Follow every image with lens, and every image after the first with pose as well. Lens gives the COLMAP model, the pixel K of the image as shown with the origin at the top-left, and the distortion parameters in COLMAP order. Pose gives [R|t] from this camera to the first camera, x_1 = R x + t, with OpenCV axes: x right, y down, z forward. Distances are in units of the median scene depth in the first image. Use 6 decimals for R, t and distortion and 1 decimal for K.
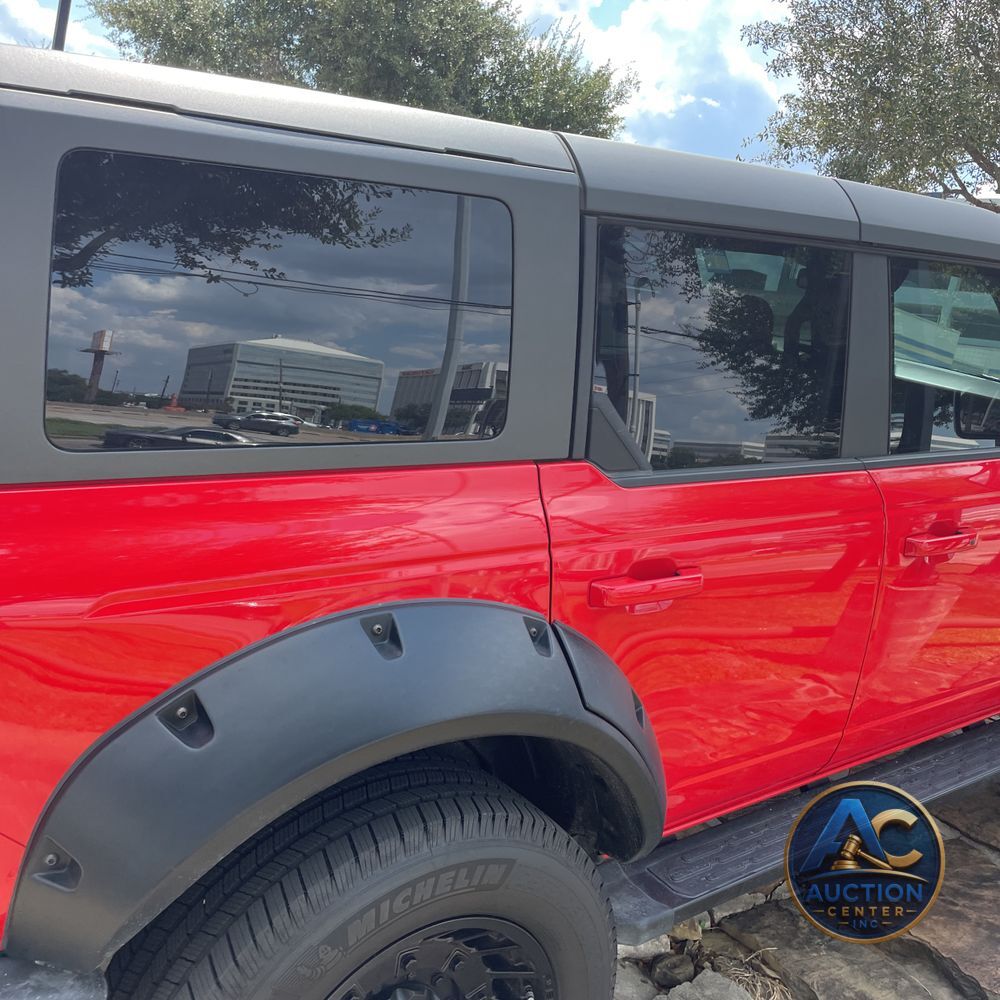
lens RADIAL K [[1005.9, 0, 506.3], [0, 1005.9, 505.1], [0, 0, 1]] dist [0.088711, -0.132562]
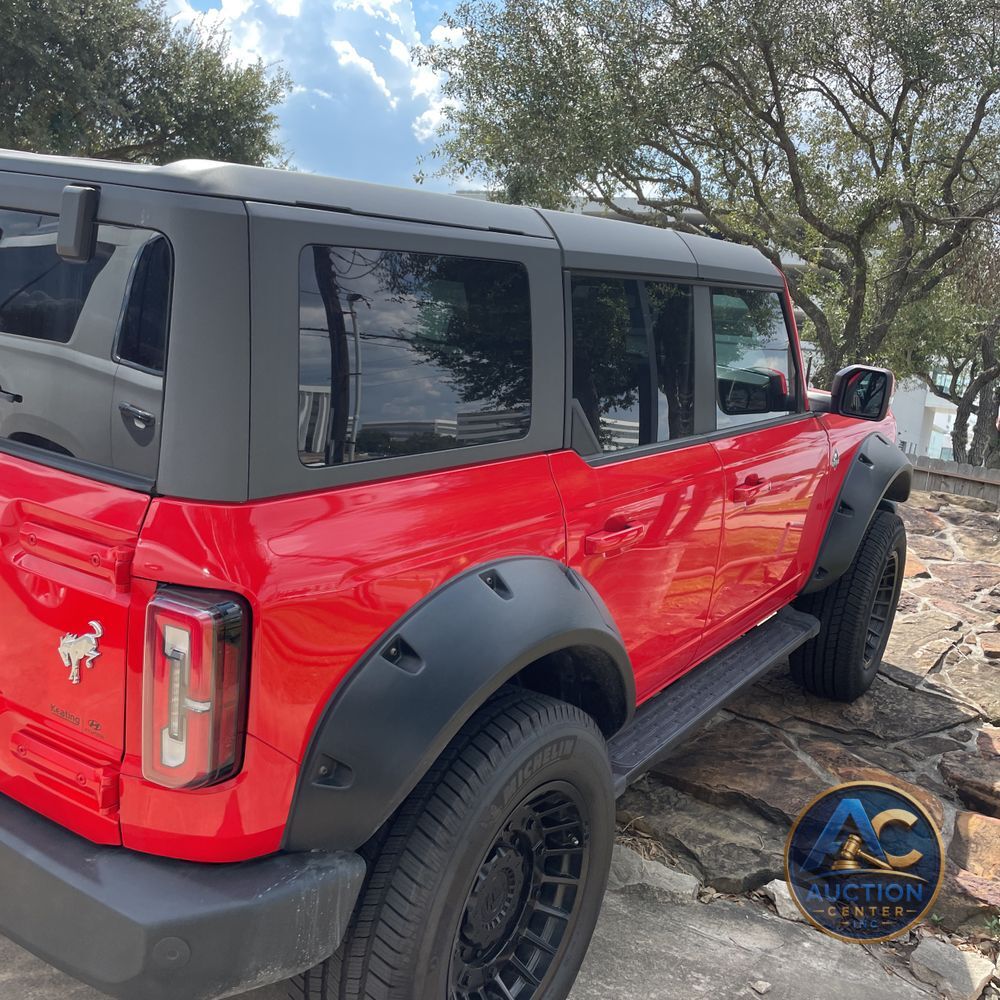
lens RADIAL K [[1005.9, 0, 506.3], [0, 1005.9, 505.1], [0, 0, 1]] dist [0.088711, -0.132562]
pose [[0.938224, -0.093206, 0.333241, -0.272255], [0.090546, 0.995614, 0.023539, -0.004755], [-0.333973, 0.008089, 0.942548, -0.148744]]
